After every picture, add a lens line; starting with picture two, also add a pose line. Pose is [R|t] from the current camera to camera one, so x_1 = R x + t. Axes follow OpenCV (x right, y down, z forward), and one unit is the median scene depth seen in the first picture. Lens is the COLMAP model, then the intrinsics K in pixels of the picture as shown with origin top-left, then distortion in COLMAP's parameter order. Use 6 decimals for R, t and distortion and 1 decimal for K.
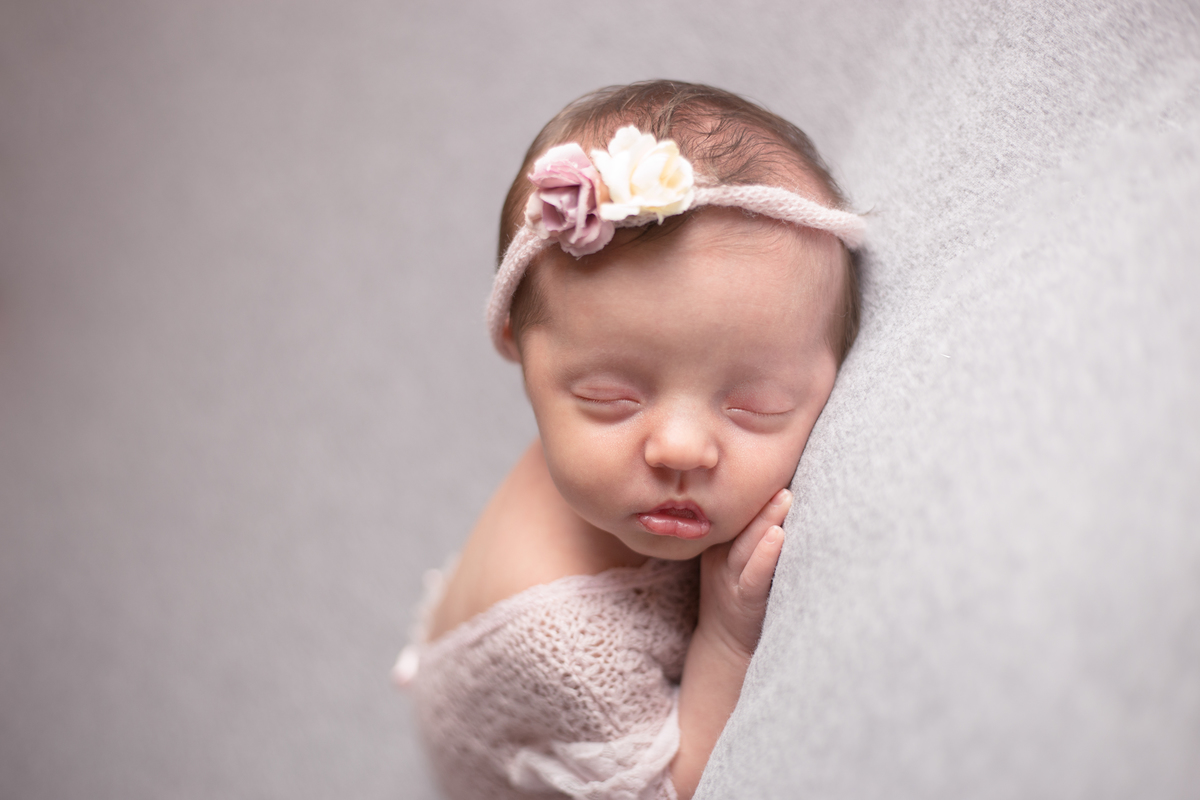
lens RADIAL K [[1969.4, 0, 600.0], [0, 1969.4, 400.0], [0, 0, 1]] dist [-0.201669, -0.111346]
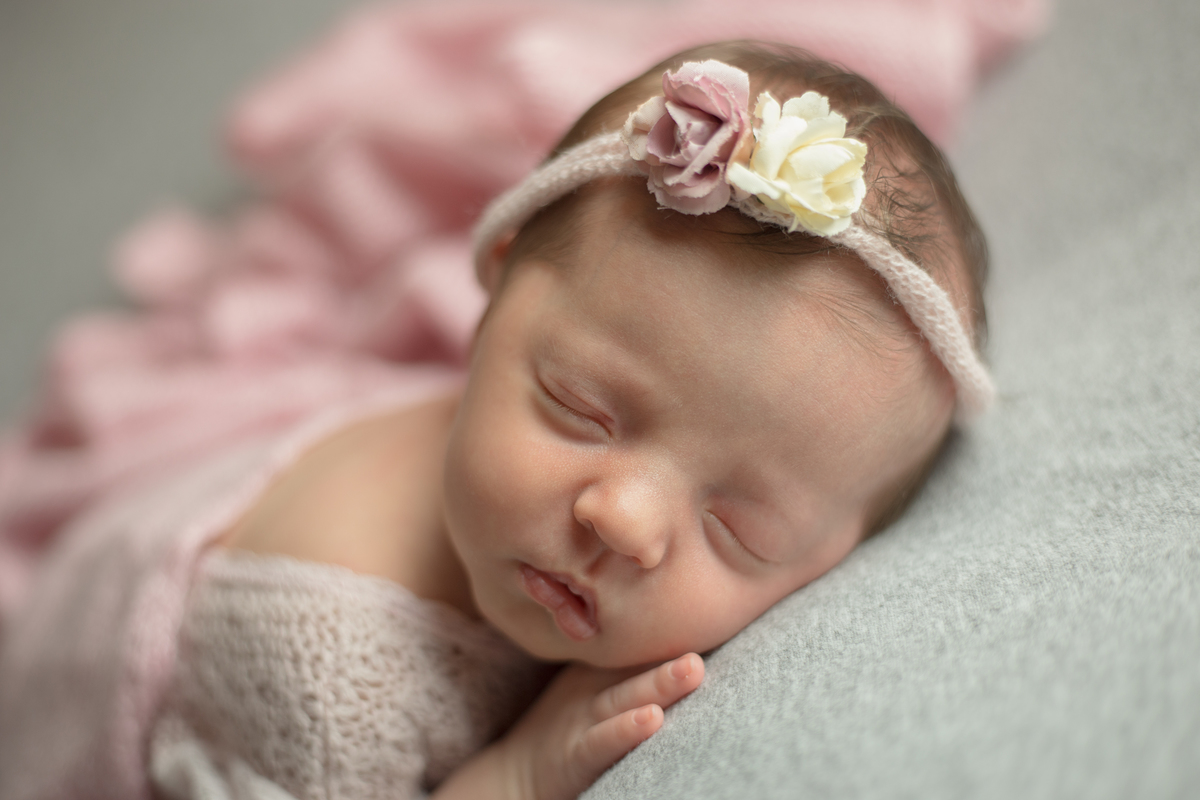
lens RADIAL K [[1847.3, 0, 599.4], [0, 1847.3, 380.2], [0, 0, 1]] dist [-0.171275, 0.043252]
pose [[0.831199, 0.555298, 0.027437, -0.012832], [-0.553173, 0.830951, -0.059333, 0.027193], [-0.055746, 0.034140, 0.997861, 0.341193]]
